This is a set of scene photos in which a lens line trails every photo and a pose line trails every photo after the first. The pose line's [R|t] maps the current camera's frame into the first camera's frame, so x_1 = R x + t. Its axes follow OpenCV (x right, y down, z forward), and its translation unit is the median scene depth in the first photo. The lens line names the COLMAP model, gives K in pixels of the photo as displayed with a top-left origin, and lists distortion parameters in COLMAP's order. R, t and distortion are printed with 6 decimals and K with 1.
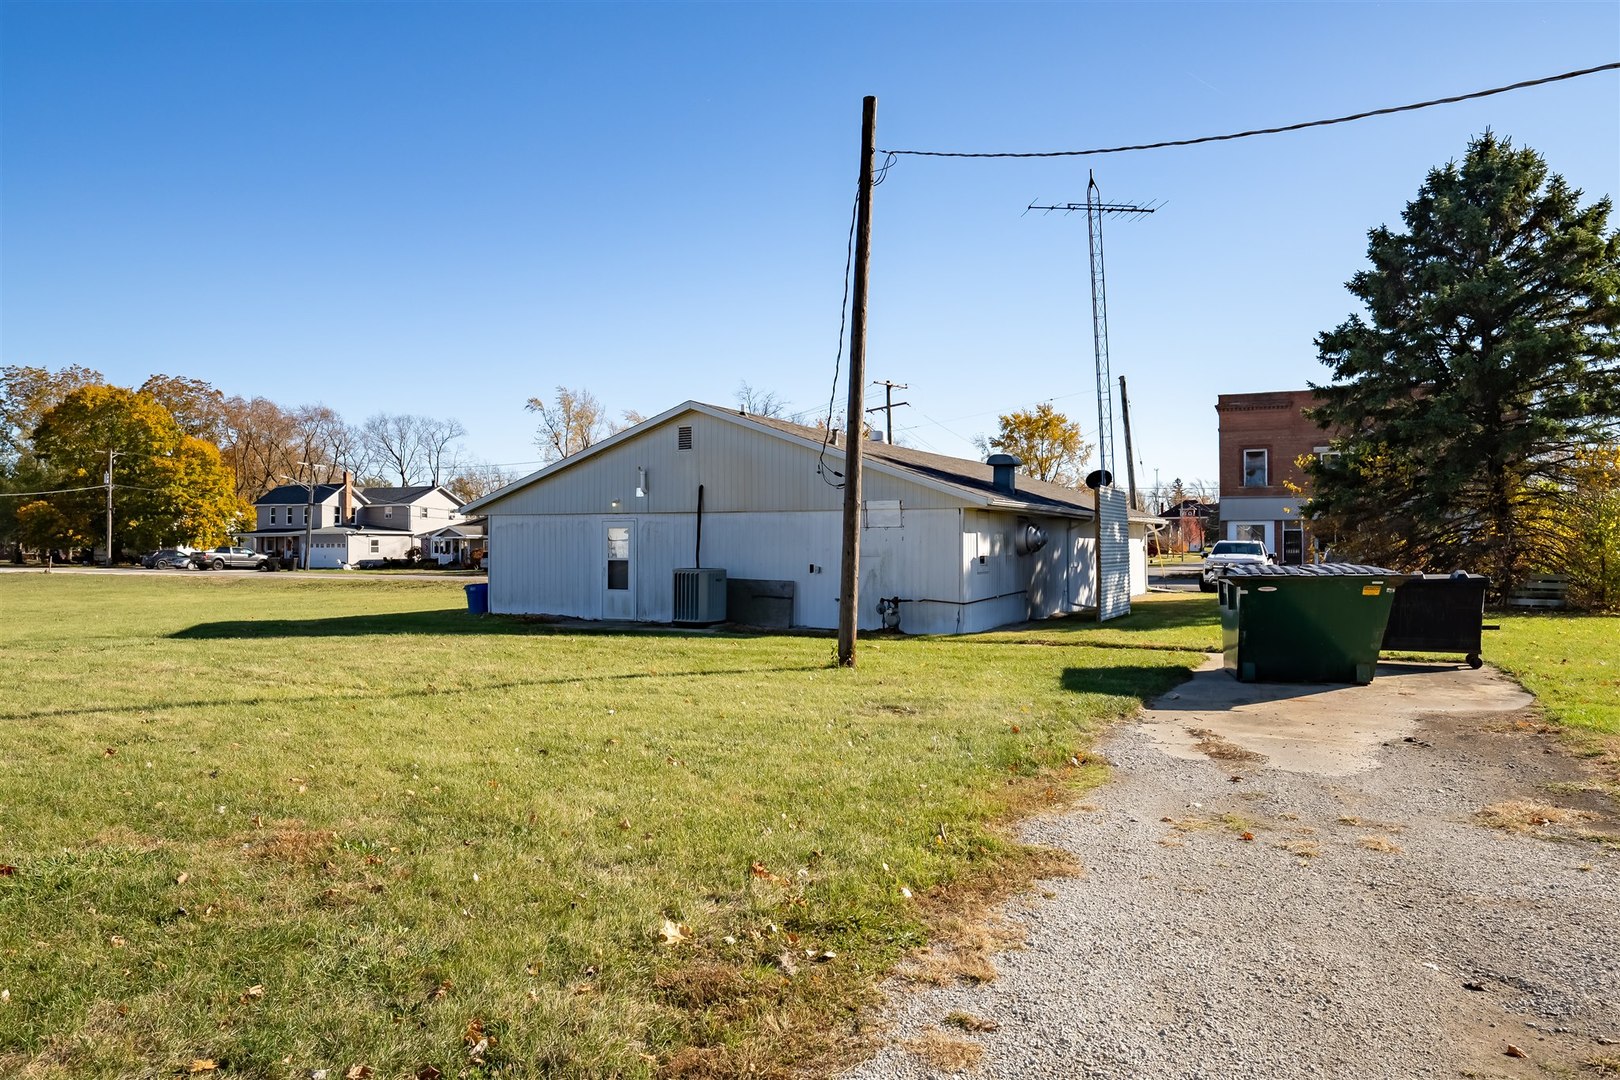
lens RADIAL K [[1079.0, 0, 810.0], [0, 1079.0, 540.0], [0, 0, 1]] dist [-0.016497, -0.001030]
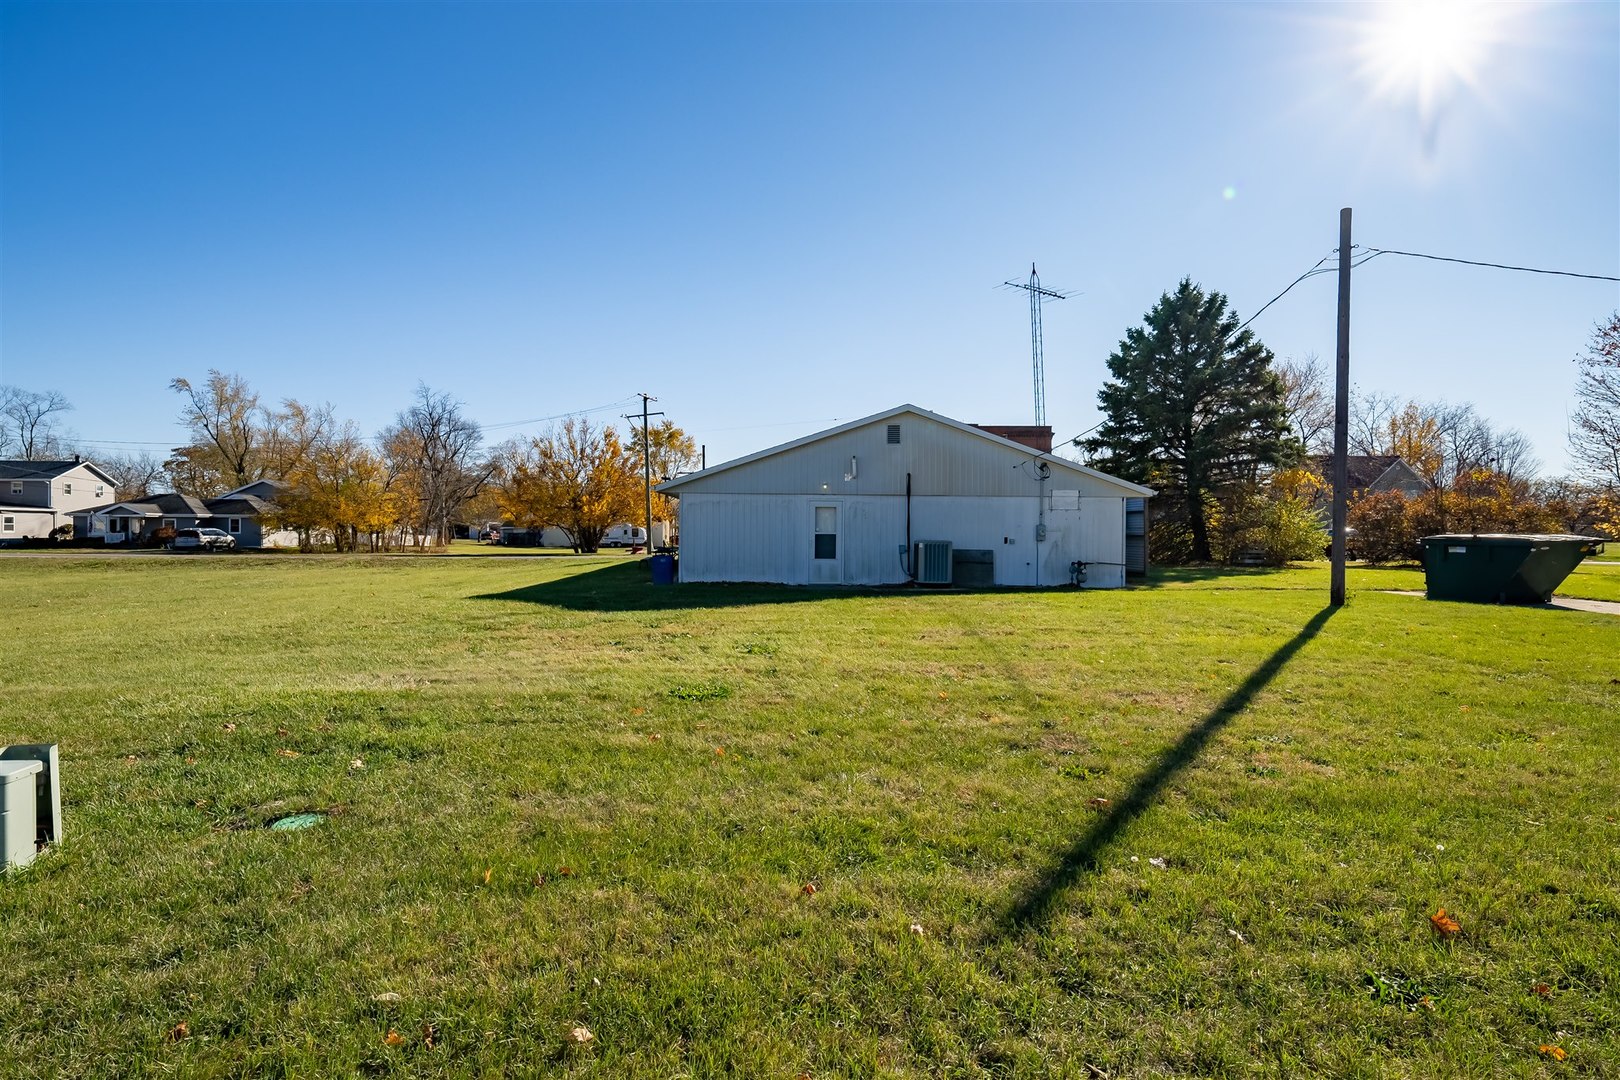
lens RADIAL K [[831.8, 0, 810.0], [0, 831.8, 540.0], [0, 0, 1]] dist [-0.004488, -0.000192]
pose [[0.875226, 0.001918, 0.483711, -0.222455], [-0.009856, 0.999855, 0.013869, 0.004519], [-0.483614, -0.016906, 0.875118, 0.072928]]
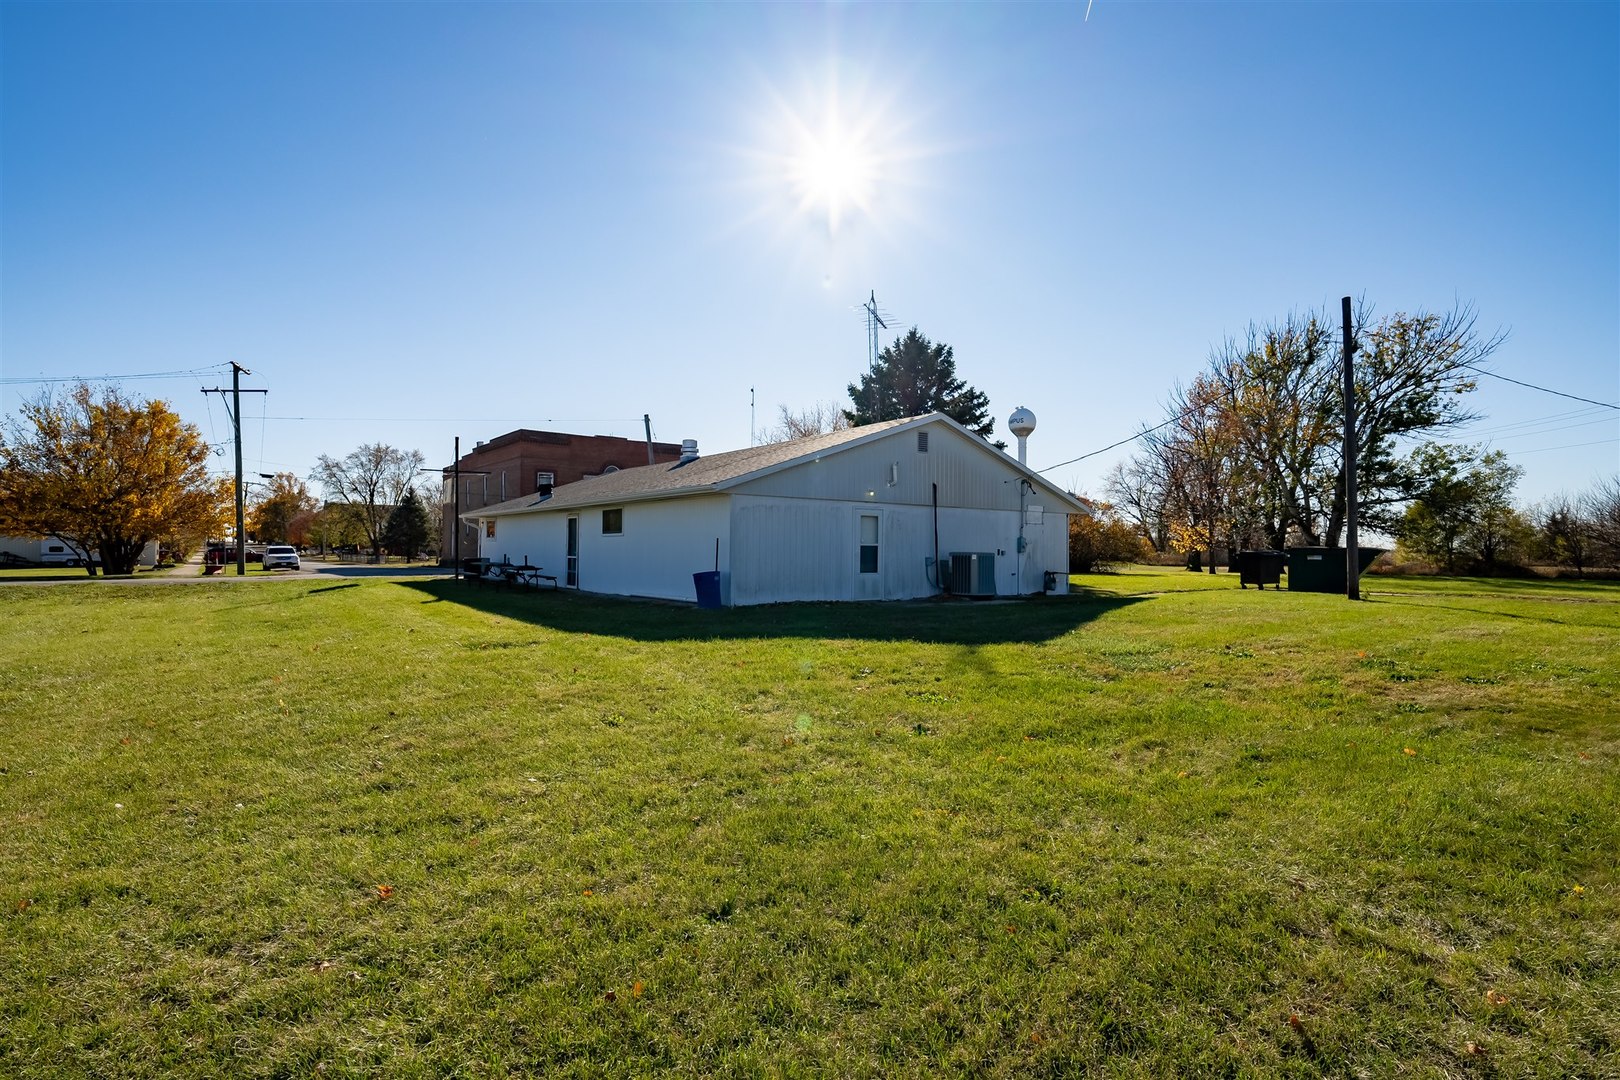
lens RADIAL K [[782.7, 0, 810.0], [0, 782.7, 540.0], [0, 0, 1]] dist [-0.003303, -0.000348]
pose [[0.439623, 0.014534, 0.898065, -0.317548], [-0.011787, 0.999876, -0.010411, 0.007743], [-0.898105, -0.006008, 0.439740, 0.248411]]
